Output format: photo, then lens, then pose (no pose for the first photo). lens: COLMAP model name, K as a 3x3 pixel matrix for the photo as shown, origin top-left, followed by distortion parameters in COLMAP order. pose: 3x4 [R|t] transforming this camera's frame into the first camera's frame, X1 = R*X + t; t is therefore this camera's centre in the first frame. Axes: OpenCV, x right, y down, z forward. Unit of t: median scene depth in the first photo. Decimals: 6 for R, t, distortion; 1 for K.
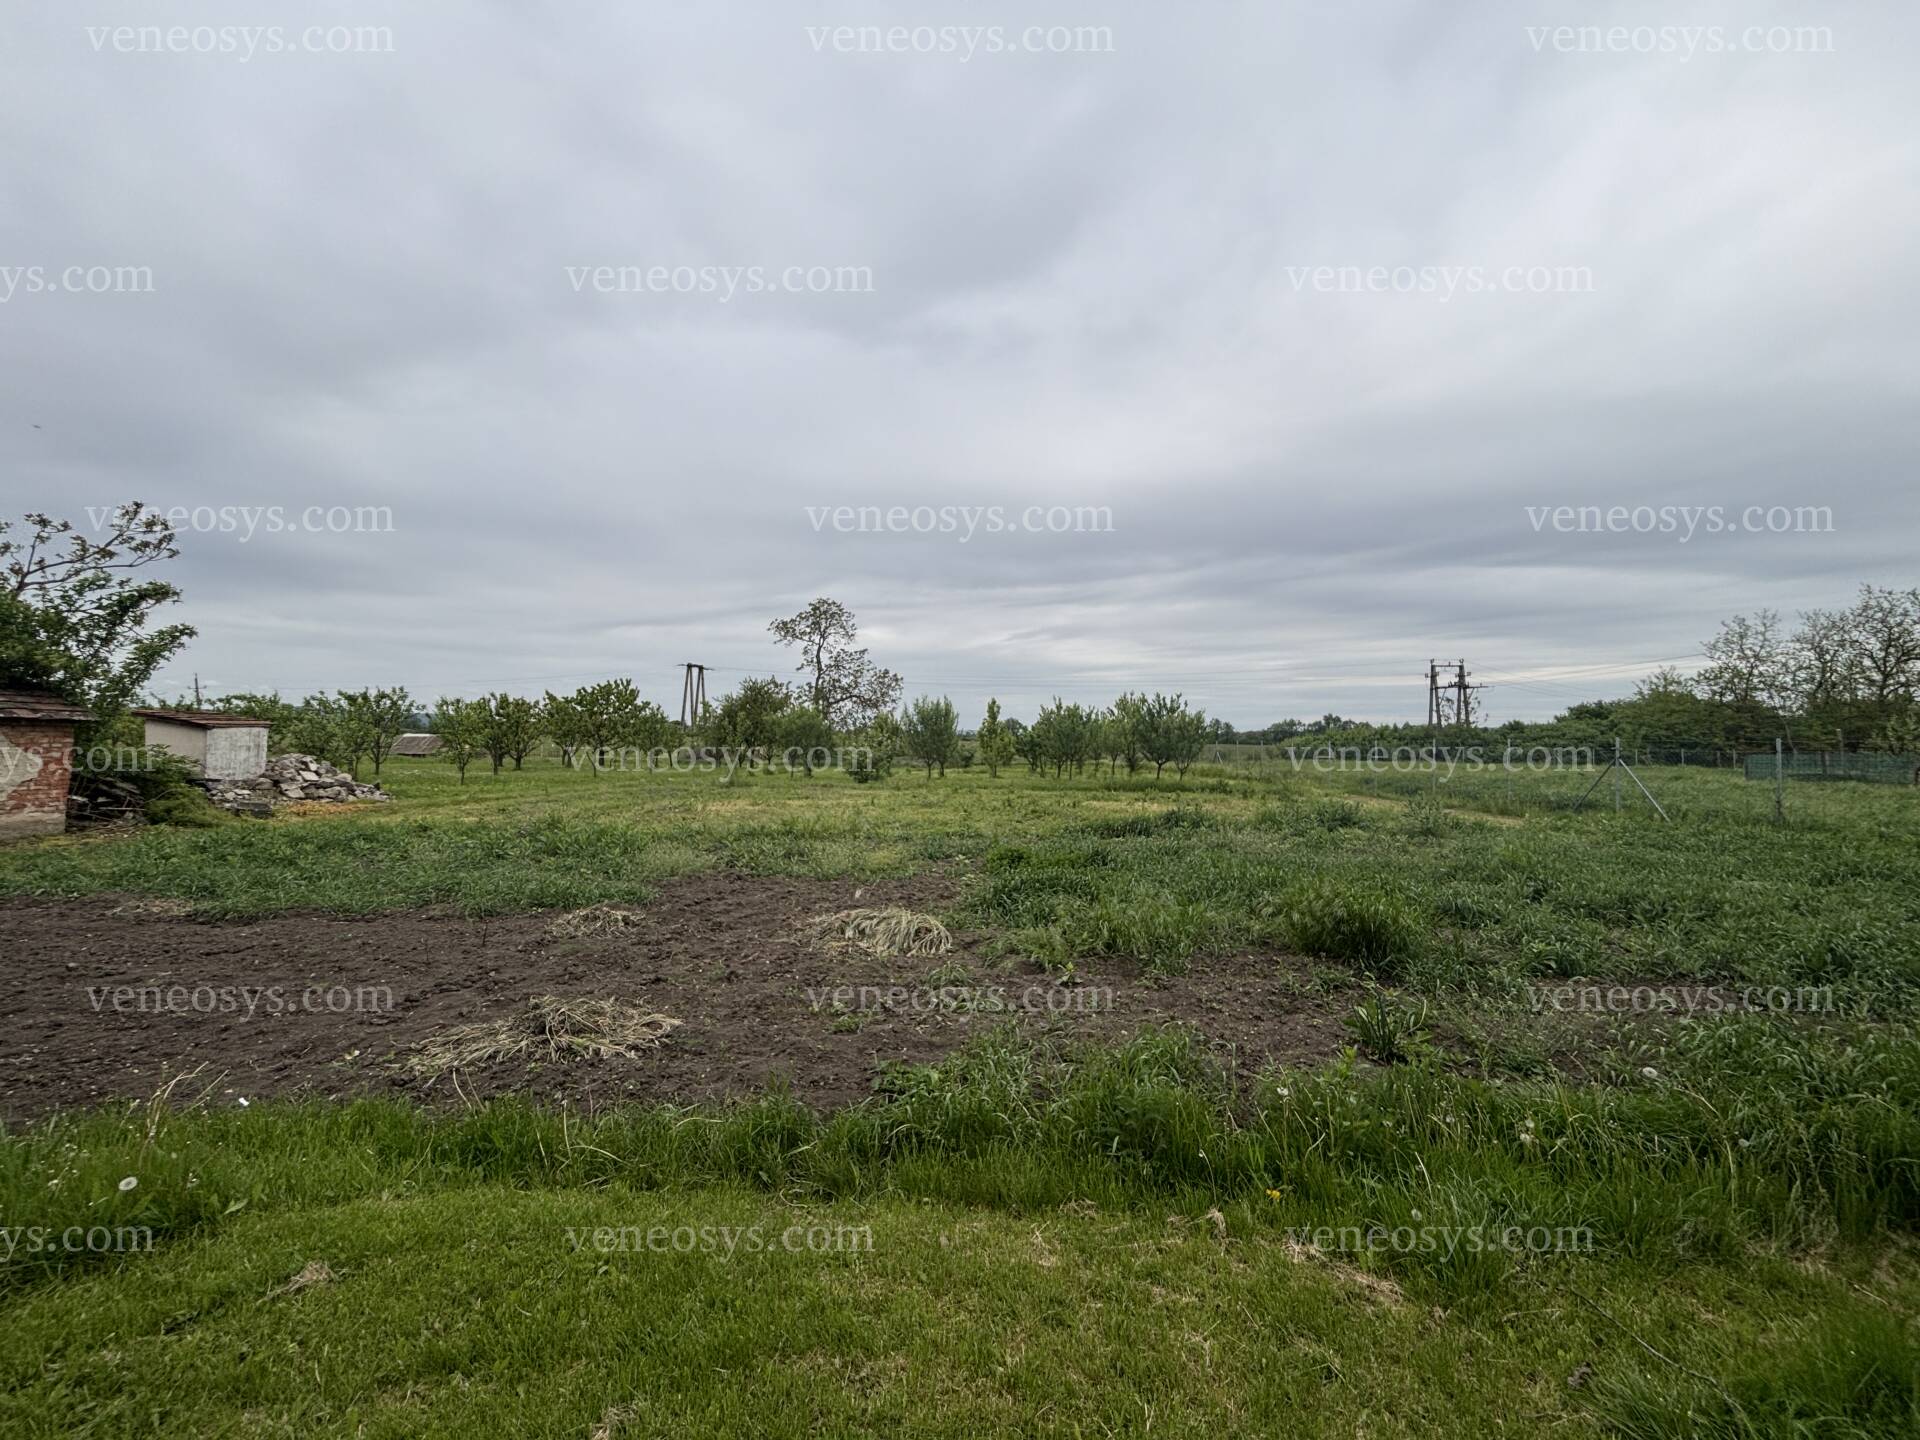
lens RADIAL K [[777.9, 0, 953.1], [0, 777.9, 717.9], [0, 0, 1]] dist [0.003886, -0.000015]
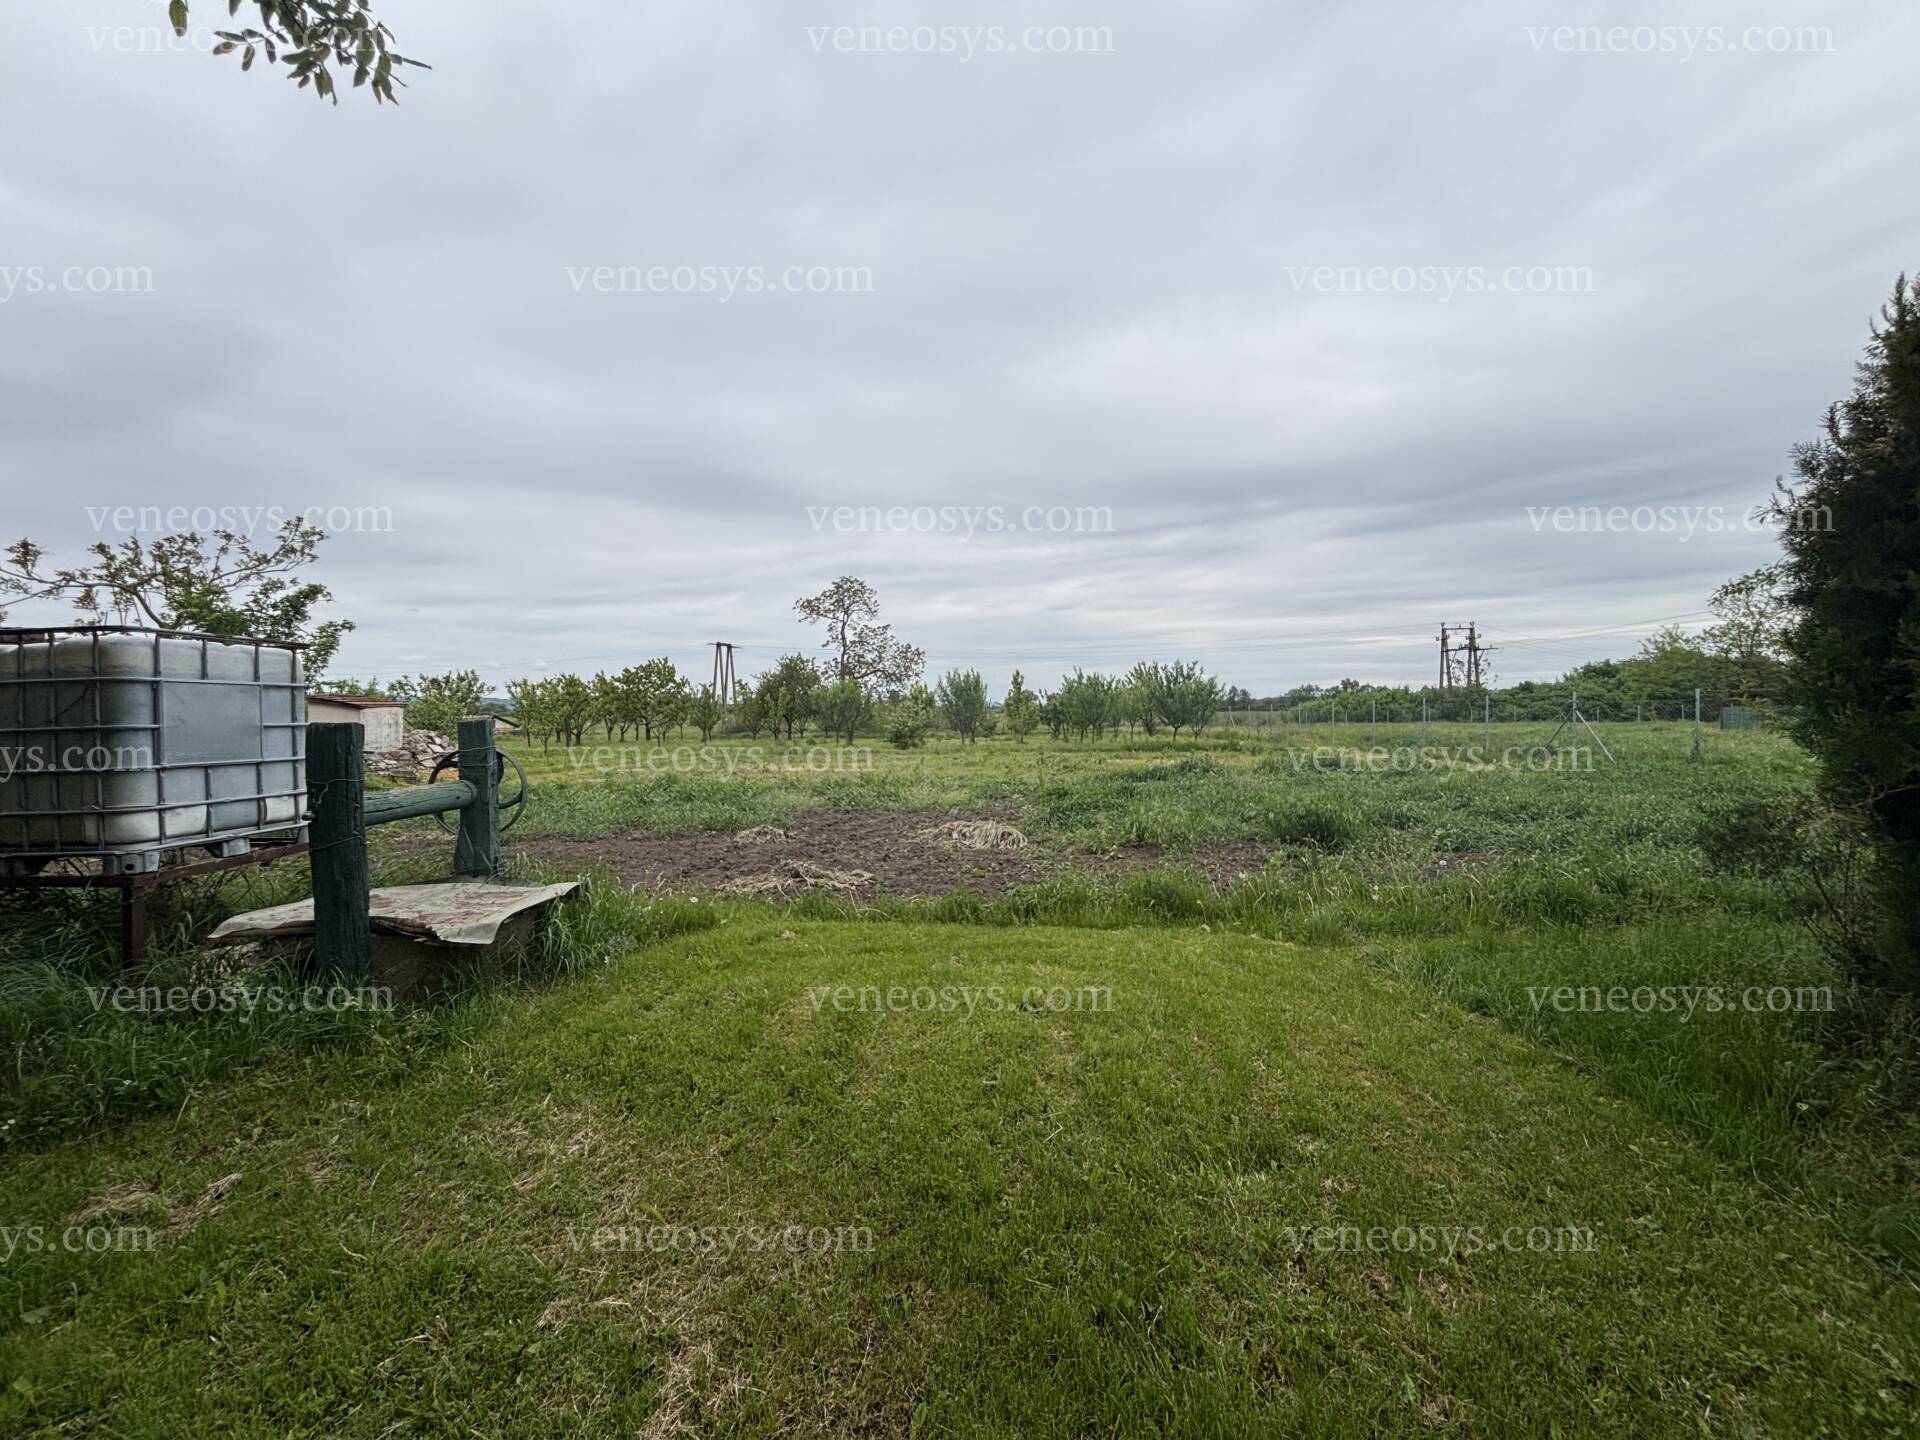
lens RADIAL K [[777.9, 0, 956.4], [0, 777.9, 717.8], [0, 0, 1]] dist [0.003886, -0.000015]
pose [[0.999679, -0.019967, -0.015593, -0.018719], [0.020493, 0.999199, 0.034367, 0.002501], [0.014894, -0.034675, 0.999288, -0.072323]]
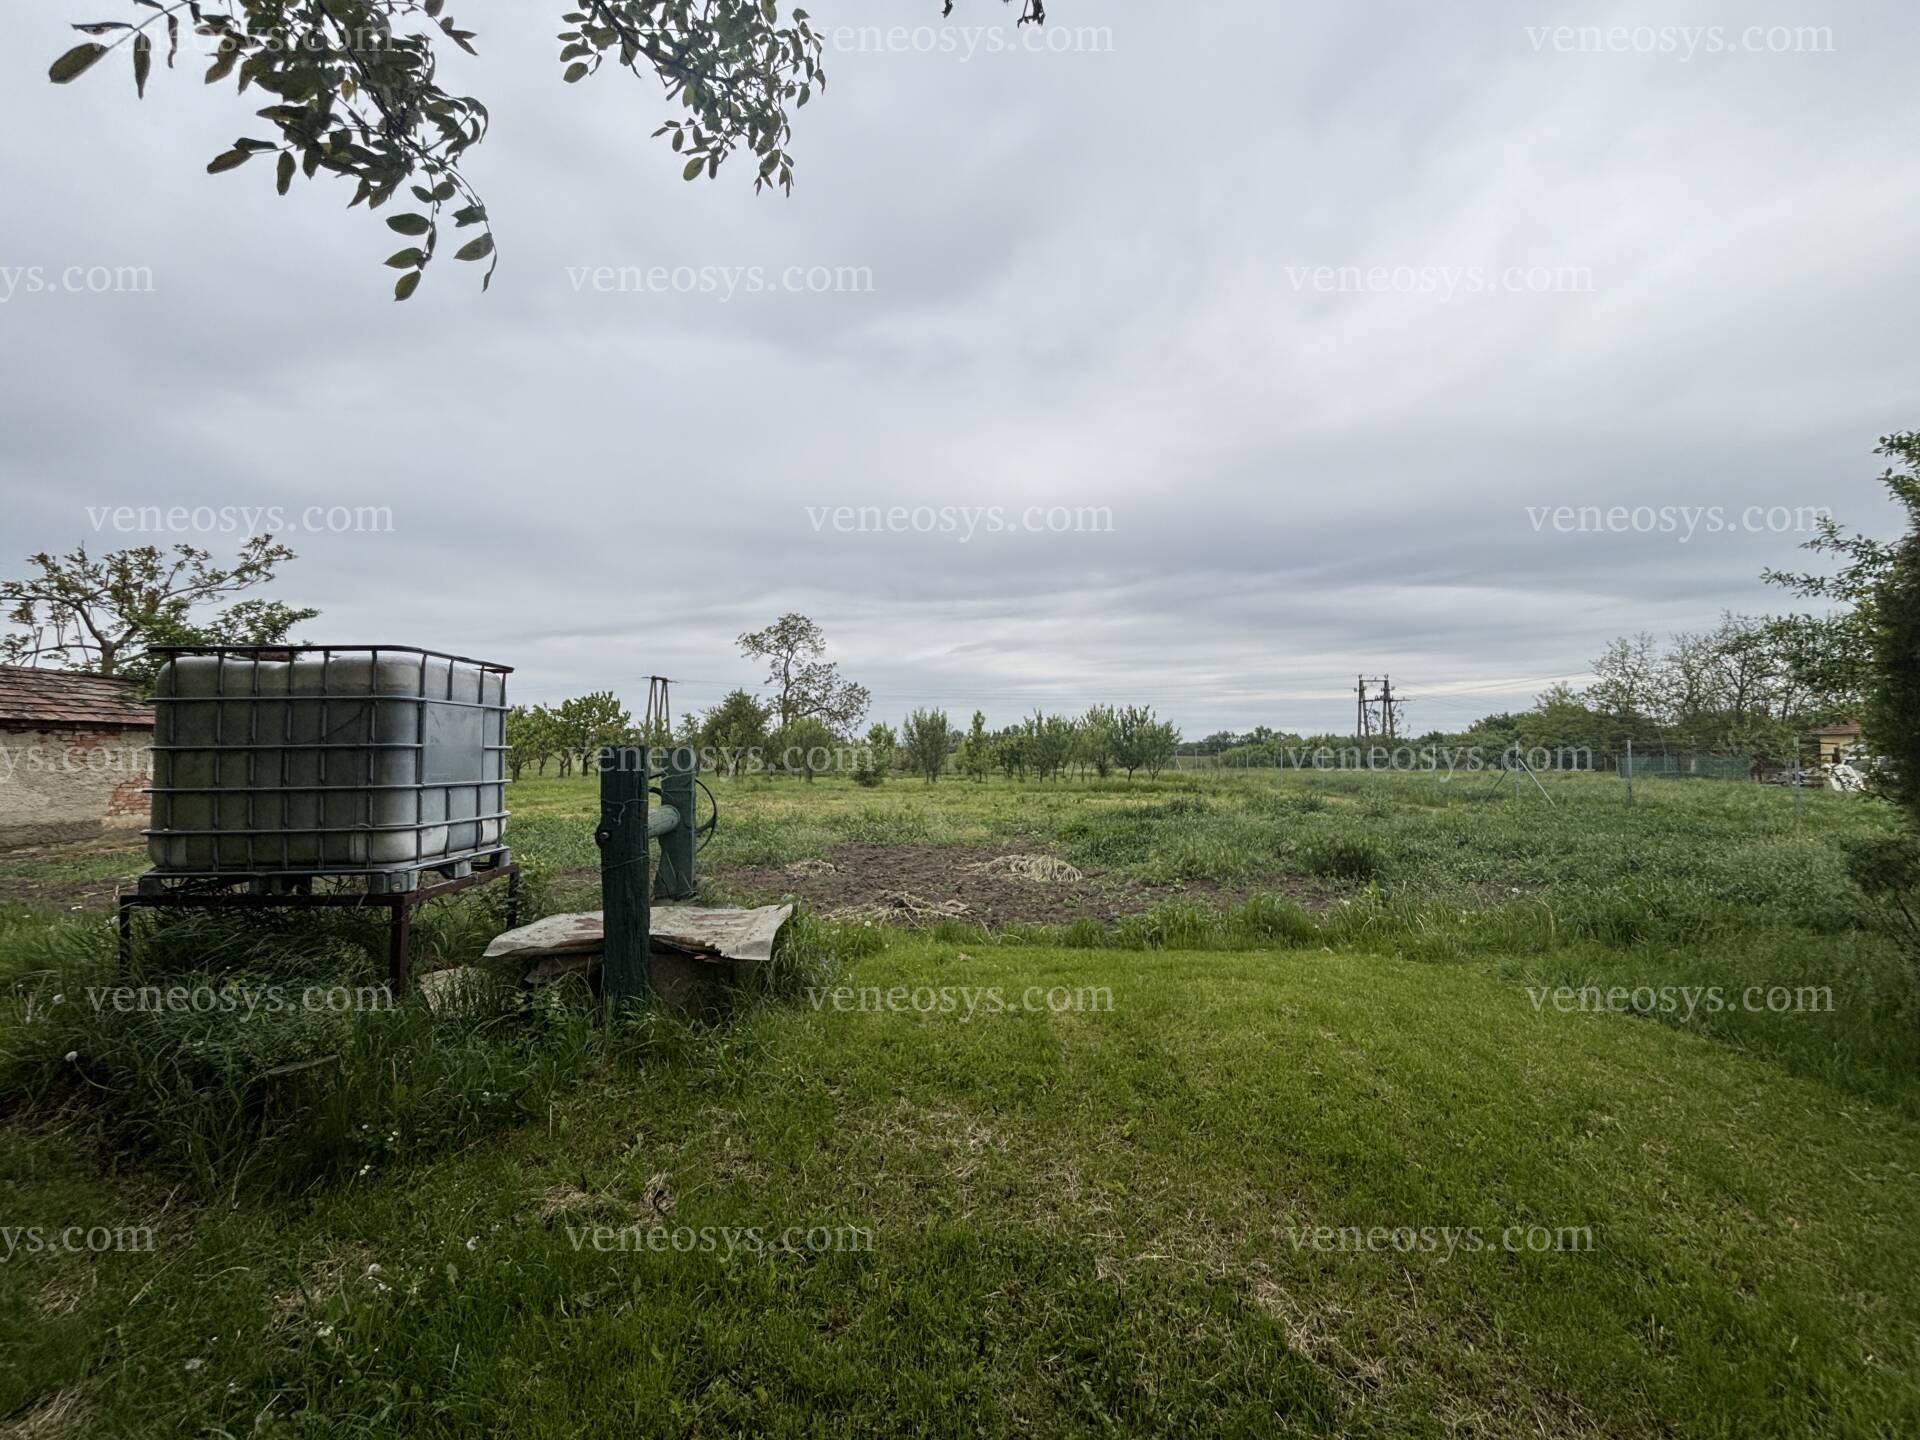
lens RADIAL K [[777.9, 0, 958.2], [0, 777.9, 716.5], [0, 0, 1]] dist [0.003886, -0.000015]
pose [[0.996904, -0.000629, 0.078620, -0.063020], [0.002065, 0.999833, -0.018178, 0.003164], [-0.078595, 0.018284, 0.996739, -0.080062]]
